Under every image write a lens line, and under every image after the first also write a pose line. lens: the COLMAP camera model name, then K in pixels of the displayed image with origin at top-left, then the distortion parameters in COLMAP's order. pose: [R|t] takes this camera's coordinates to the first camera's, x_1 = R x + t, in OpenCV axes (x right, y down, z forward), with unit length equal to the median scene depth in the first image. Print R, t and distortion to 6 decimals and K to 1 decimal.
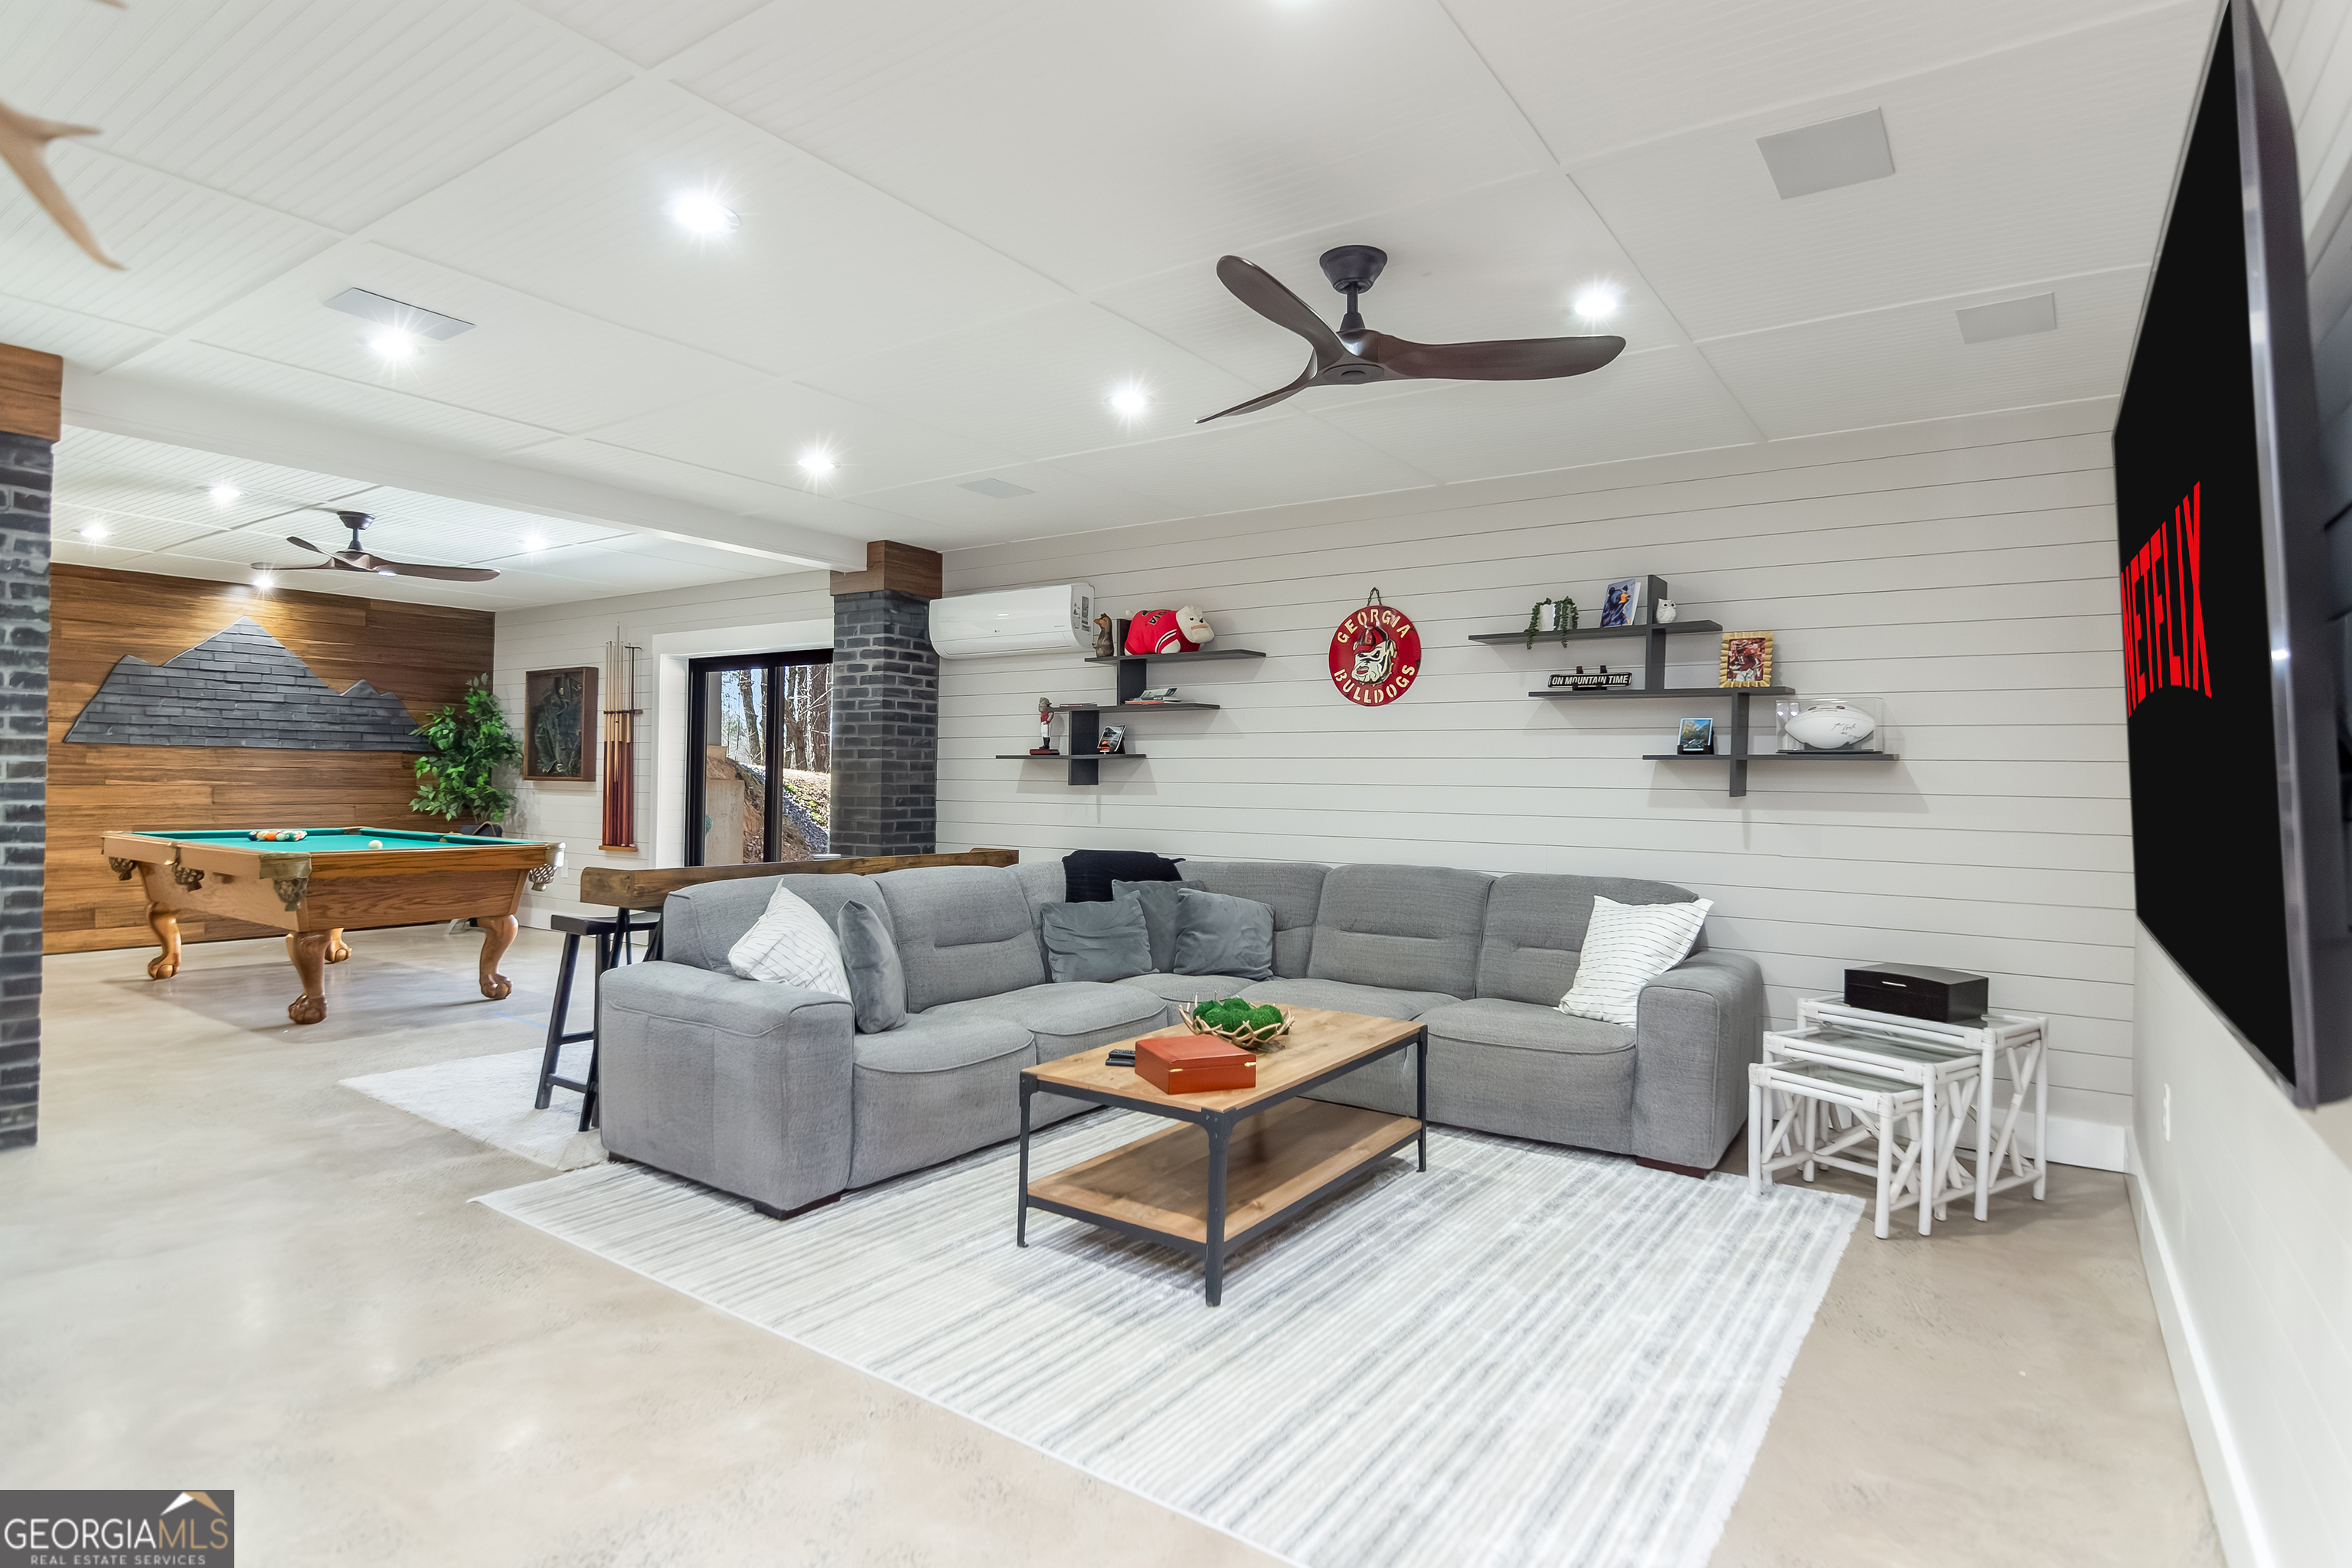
lens RADIAL K [[1229.1, 0, 1175.5], [0, 1229.1, 766.2], [0, 0, 1]] dist [-0.003042, -0.000135]
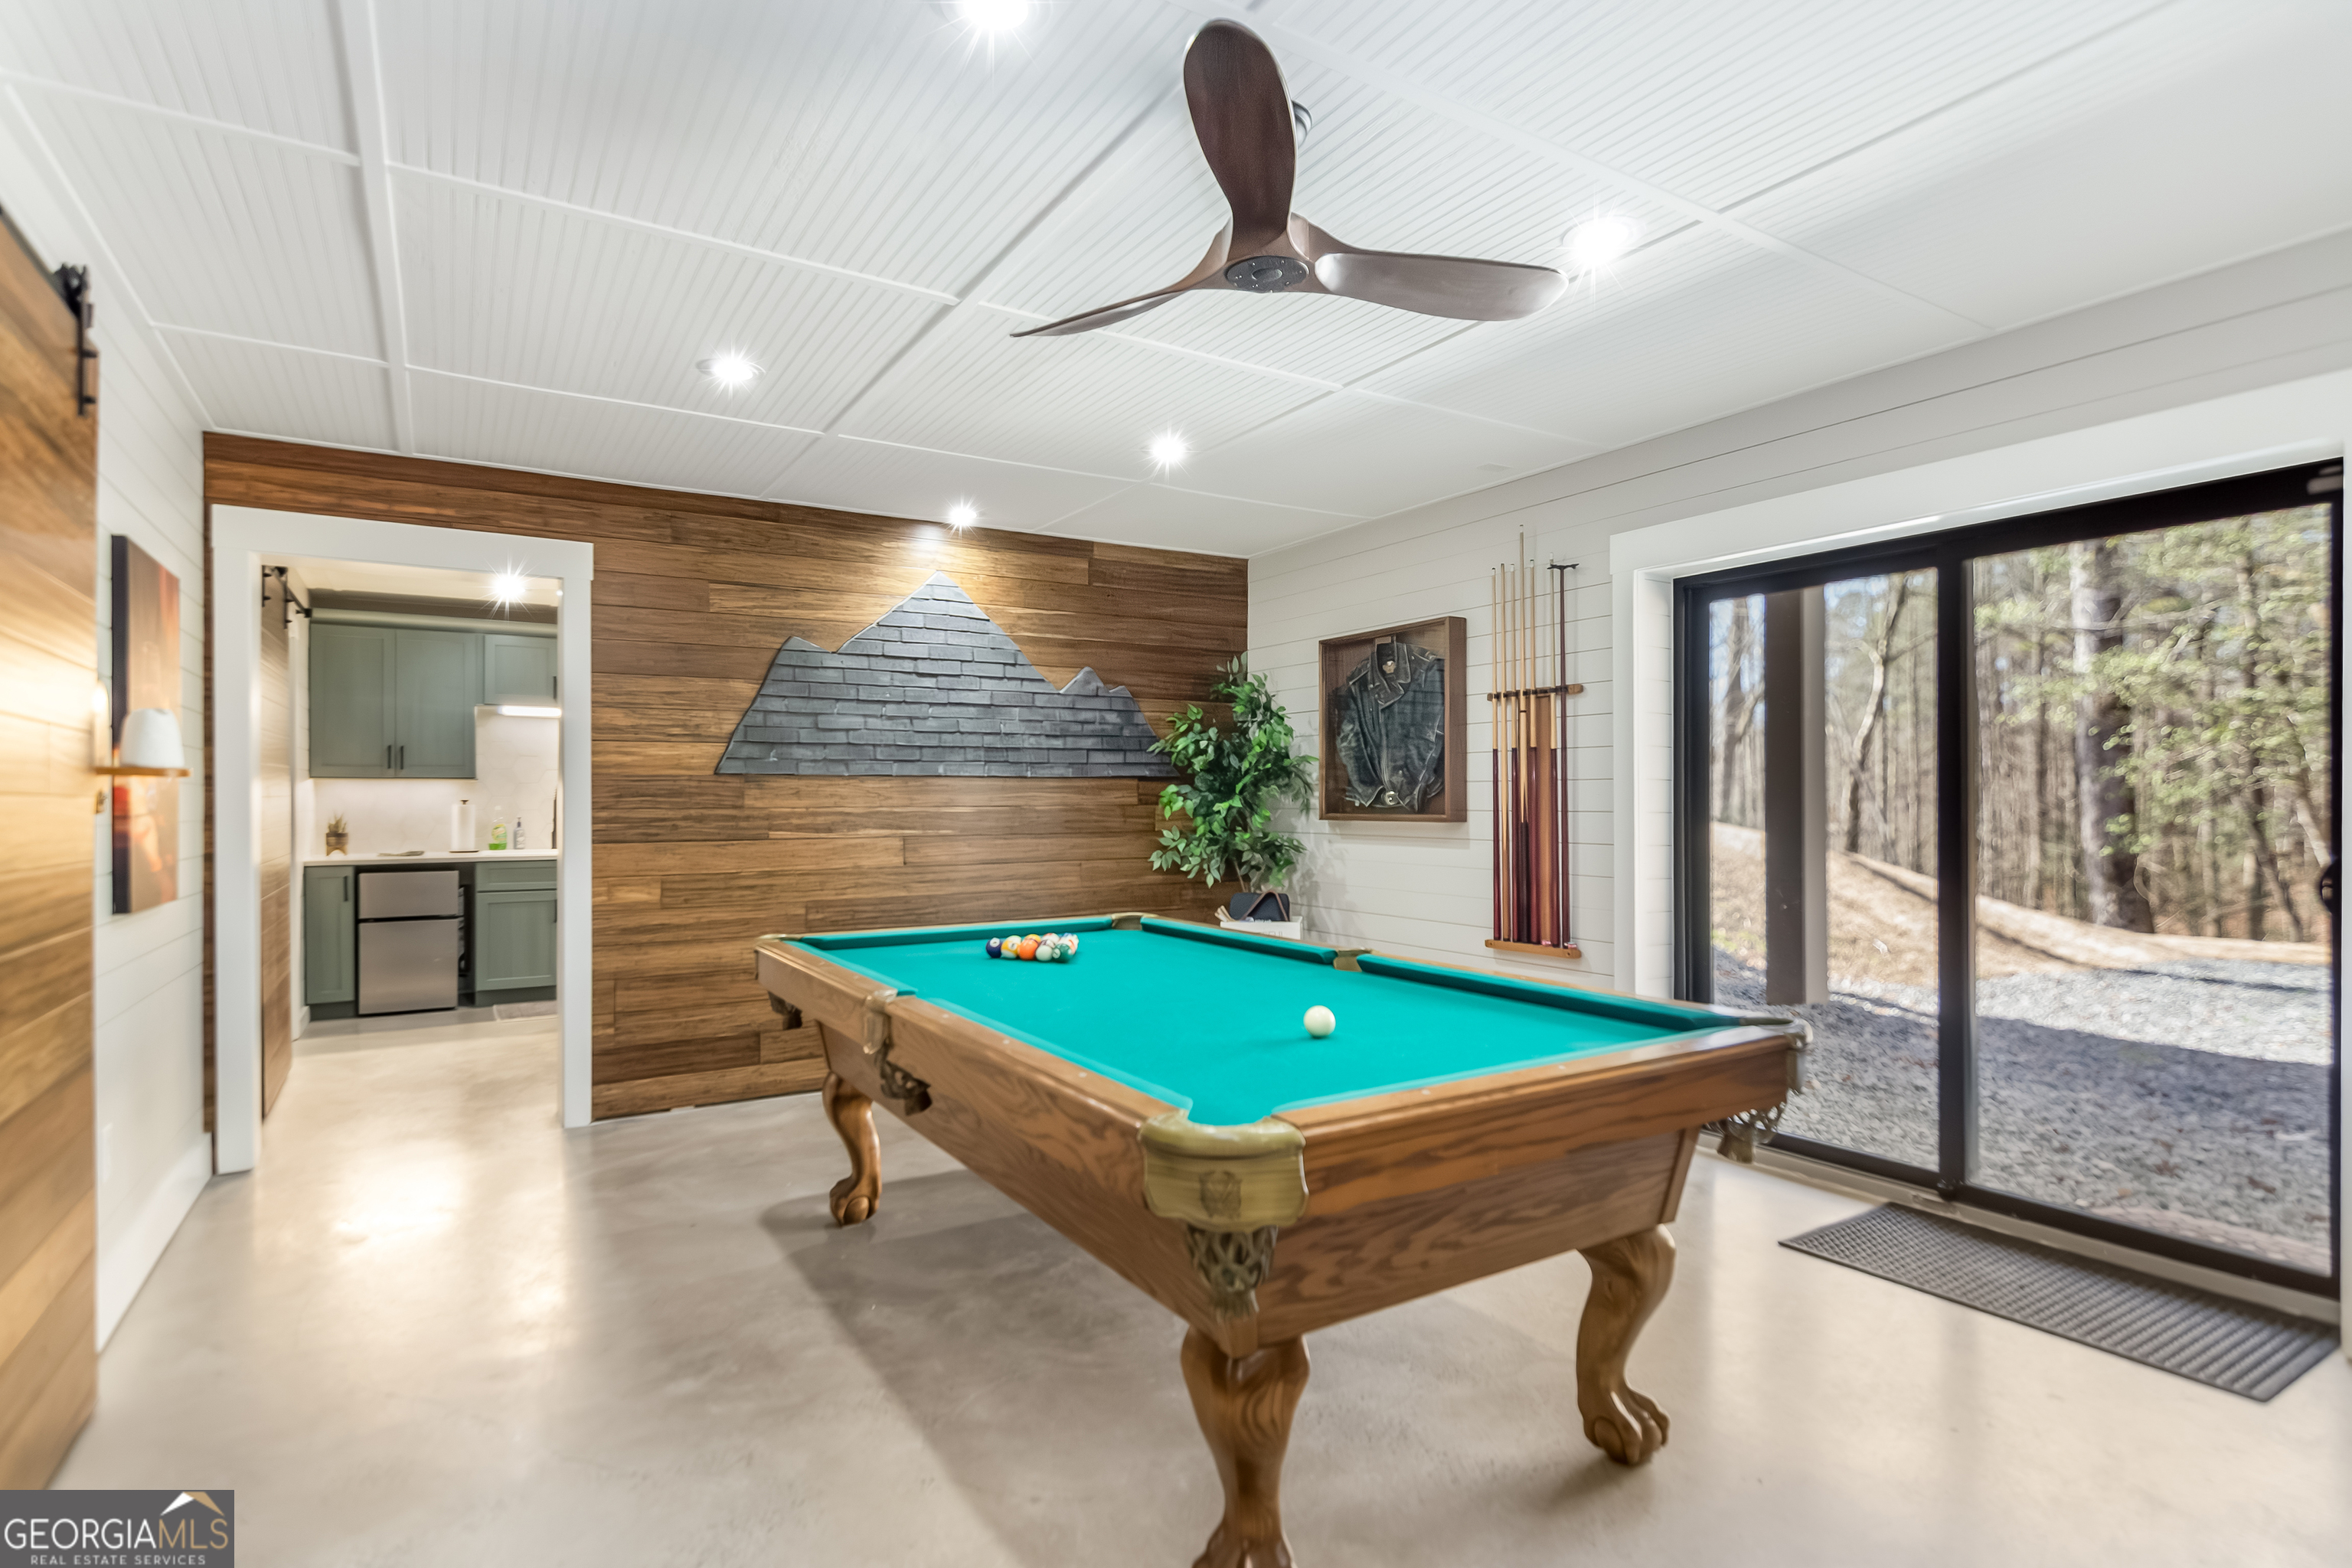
lens RADIAL K [[1190.9, 0, 1176.0], [0, 1190.9, 784.0], [0, 0, 1]] dist [-0.003673, -0.000501]
pose [[0.917856, -0.023272, -0.396230, -0.392672], [0.022107, 0.999727, -0.007507, -0.003784], [0.396297, -0.001869, 0.918121, 0.467777]]
